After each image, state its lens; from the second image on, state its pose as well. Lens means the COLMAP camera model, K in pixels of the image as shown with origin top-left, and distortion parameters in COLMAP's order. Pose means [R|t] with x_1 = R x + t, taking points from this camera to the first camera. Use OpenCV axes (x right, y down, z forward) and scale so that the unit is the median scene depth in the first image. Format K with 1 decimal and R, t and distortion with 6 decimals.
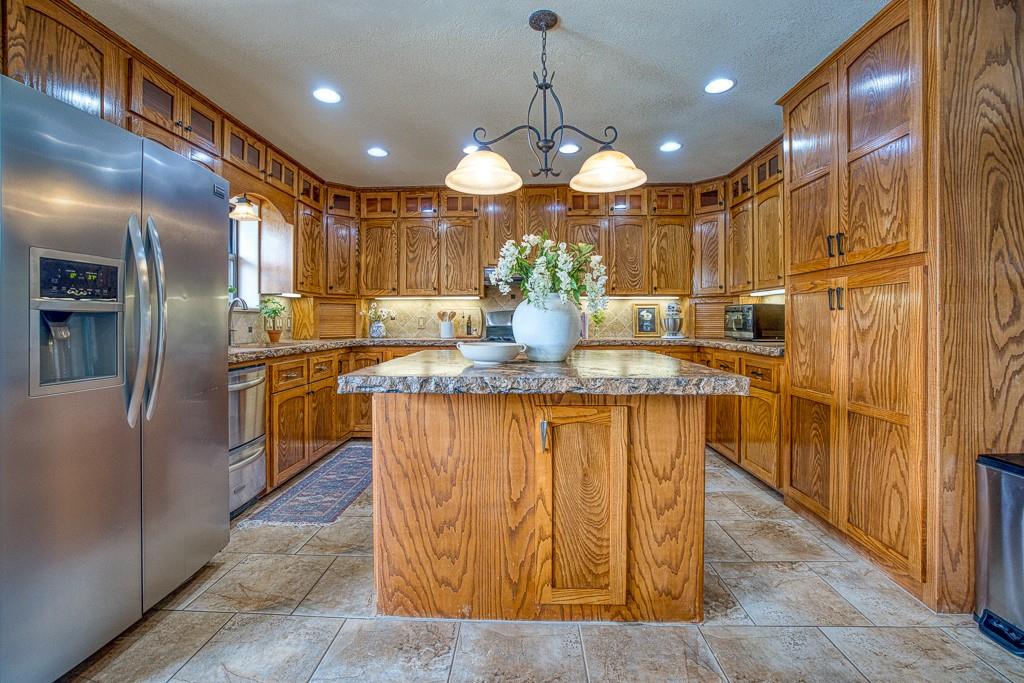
lens RADIAL K [[445.2, 0, 508.0], [0, 445.2, 324.2], [0, 0, 1]] dist [-0.040259, 0.013300]
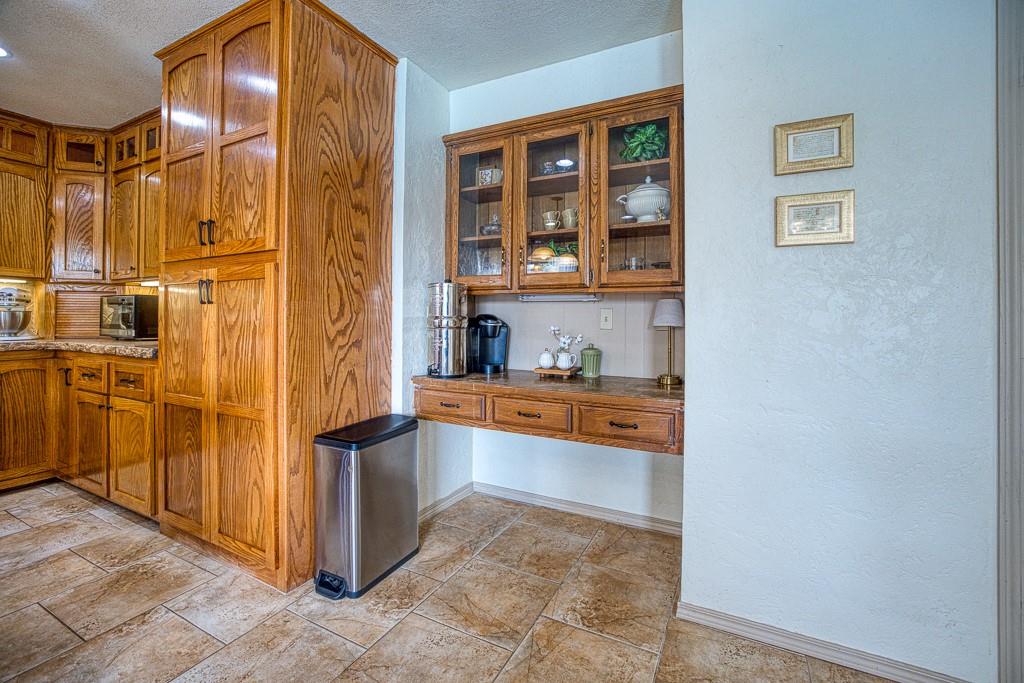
lens RADIAL K [[445.2, 0, 513.2], [0, 445.2, 316.9], [0, 0, 1]] dist [-0.040259, 0.013300]
pose [[0.423246, 0.007706, 0.905982, 0.167921], [-0.001566, 0.999969, -0.007773, 0.000574], [-0.906013, 0.001871, 0.423245, 0.029828]]
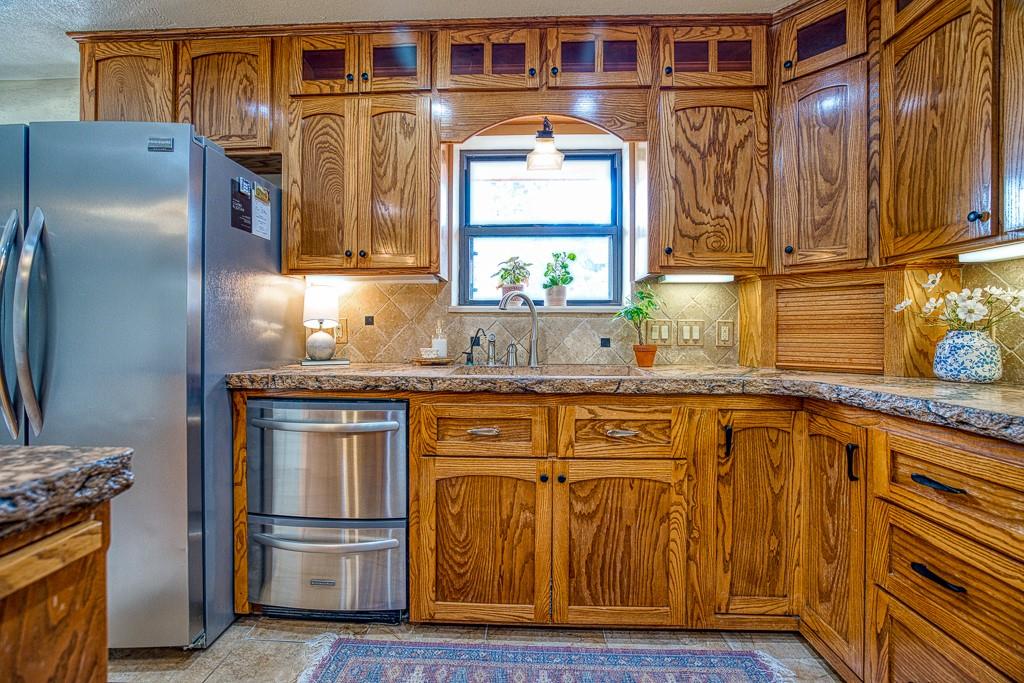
lens RADIAL K [[445.2, 0, 509.4], [0, 445.2, 330.6], [0, 0, 1]] dist [-0.040259, 0.013300]
pose [[-0.004286, -0.000586, -0.999991, 0.037670], [-0.011134, 0.999938, -0.000539, -0.003838], [0.999929, 0.011132, -0.004293, 1.226109]]
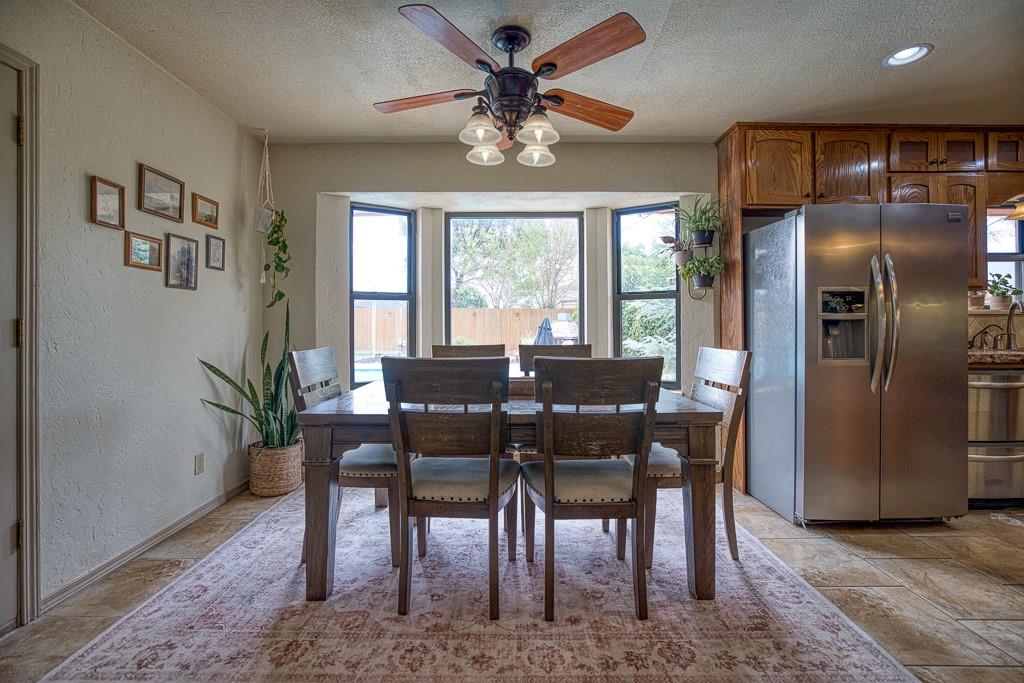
lens RADIAL K [[445.2, 0, 507.9], [0, 445.2, 325.0], [0, 0, 1]] dist [-0.040259, 0.013300]
pose [[0.038985, -0.004725, -0.999229, 0.376432], [-0.003061, 0.999984, -0.004848, 0.002690], [0.999235, 0.003248, 0.038970, -0.217866]]
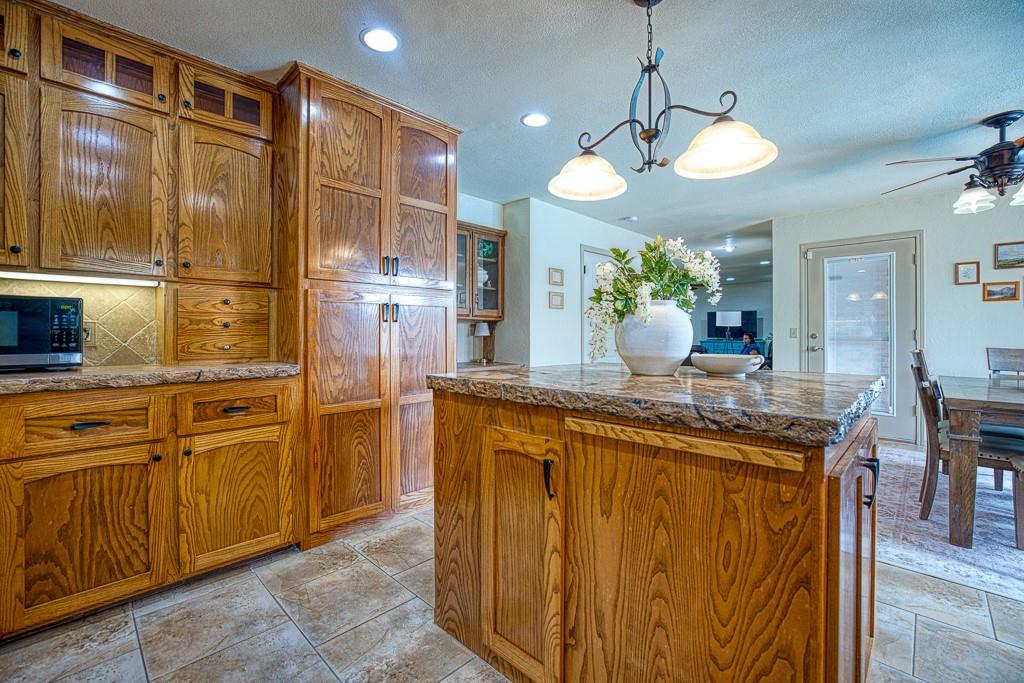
lens RADIAL K [[445.2, 0, 511.8], [0, 445.2, 330.9], [0, 0, 1]] dist [-0.040259, 0.013300]
pose [[-0.748760, 0.002752, 0.662836, -0.233216], [0.003457, 0.999994, -0.000247, -0.006733], [-0.662833, 0.002106, -0.748765, 1.434673]]
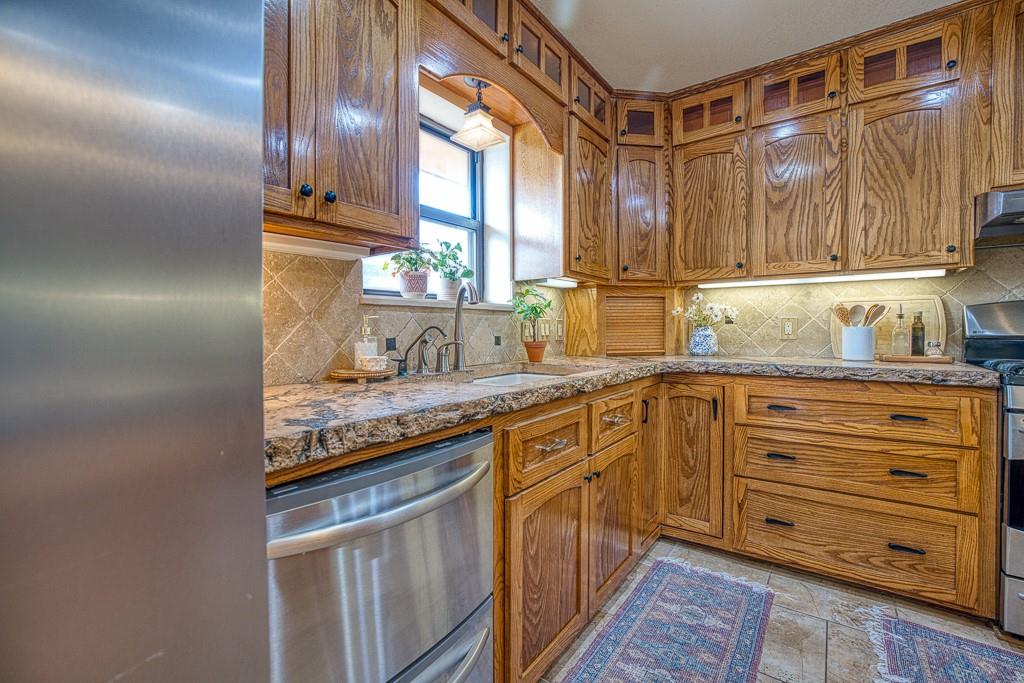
lens RADIAL K [[445.2, 0, 509.3], [0, 445.2, 335.2], [0, 0, 1]] dist [-0.040259, 0.013300]
pose [[0.825385, 0.004046, -0.564555, -0.325968], [0.001327, 0.999958, 0.009106, -0.001199], [0.564568, -0.008265, 0.825345, 0.717300]]
